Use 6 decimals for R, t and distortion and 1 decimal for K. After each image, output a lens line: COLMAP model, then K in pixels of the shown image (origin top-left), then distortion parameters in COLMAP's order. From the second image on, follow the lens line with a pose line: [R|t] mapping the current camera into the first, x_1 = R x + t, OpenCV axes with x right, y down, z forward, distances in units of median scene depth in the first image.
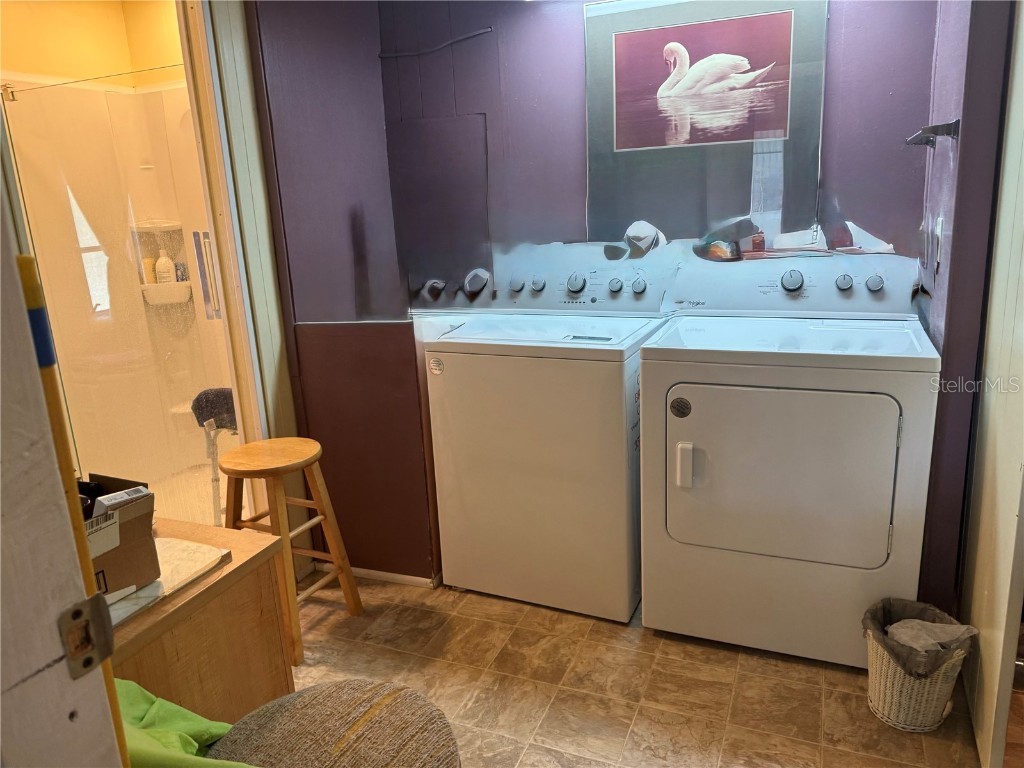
lens RADIAL K [[722.0, 0, 512.0], [0, 722.0, 384.0], [0, 0, 1]] dist [0.107805, -0.163767]
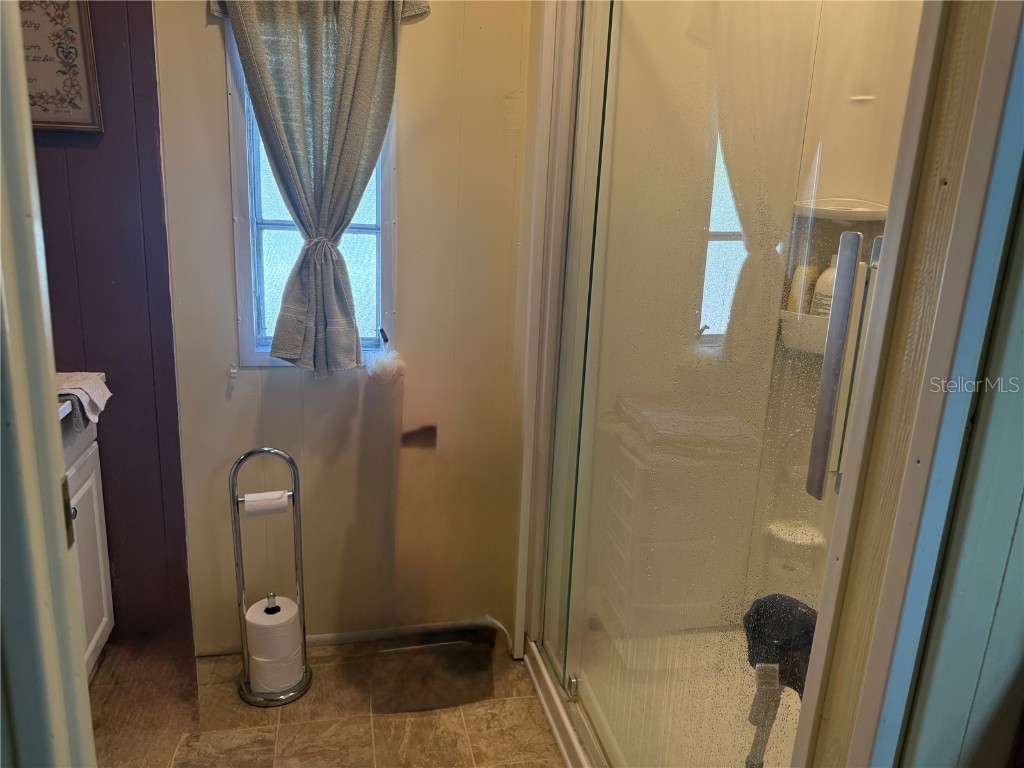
lens RADIAL K [[722.0, 0, 512.0], [0, 722.0, 384.0], [0, 0, 1]] dist [0.107805, -0.163767]
pose [[0.591674, 0.281488, -0.755437, -0.185002], [-0.265683, 0.952797, 0.146939, -0.107624], [0.761140, 0.113767, 0.638532, 0.487761]]
